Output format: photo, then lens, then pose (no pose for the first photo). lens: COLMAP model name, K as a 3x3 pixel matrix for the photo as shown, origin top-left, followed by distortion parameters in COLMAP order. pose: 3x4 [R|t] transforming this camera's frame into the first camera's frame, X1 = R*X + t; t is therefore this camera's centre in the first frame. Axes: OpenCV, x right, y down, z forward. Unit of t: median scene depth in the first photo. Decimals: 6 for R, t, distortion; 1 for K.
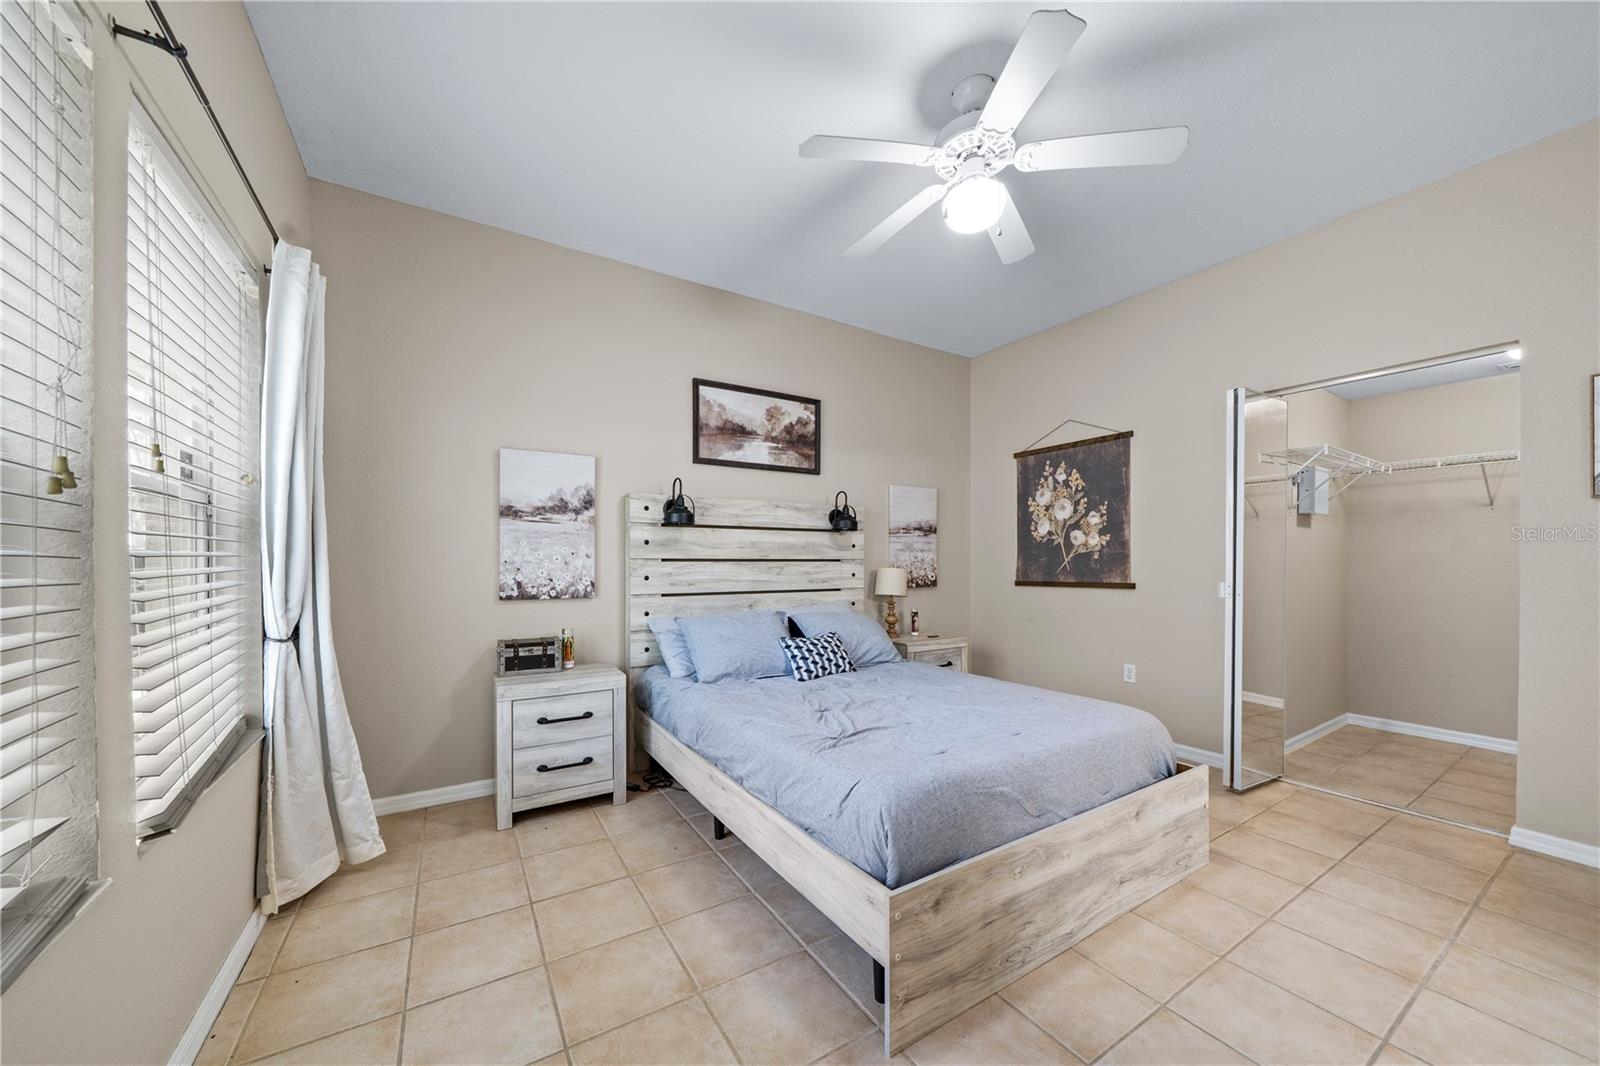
lens RADIAL K [[562.4, 0, 790.4], [0, 562.4, 582.9], [0, 0, 1]] dist [-0.001196, 0.000025]
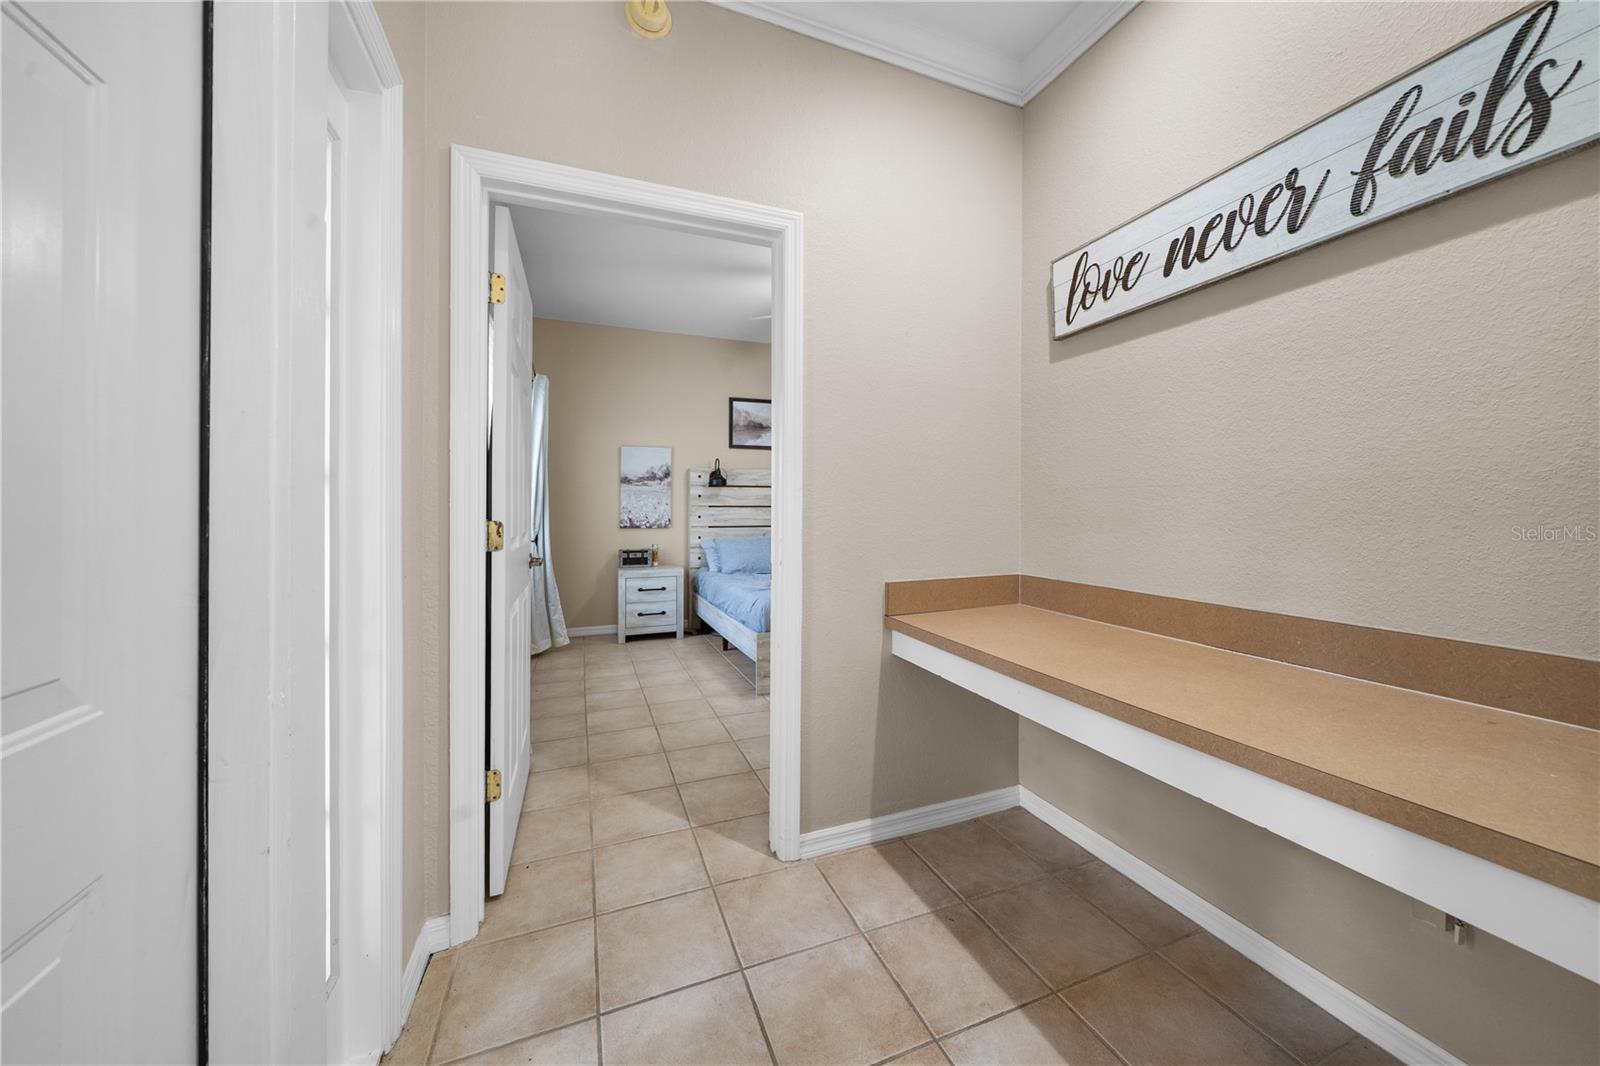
lens RADIAL K [[567.1, 0, 796.7], [0, 567.1, 528.7], [0, 0, 1]] dist [-0.004219, 0.000148]
pose [[0.983639, 0.003316, -0.180122, 0.380302], [-0.004179, 0.999982, -0.004407, 0.037123], [0.180104, 0.005088, 0.983634, -0.712791]]
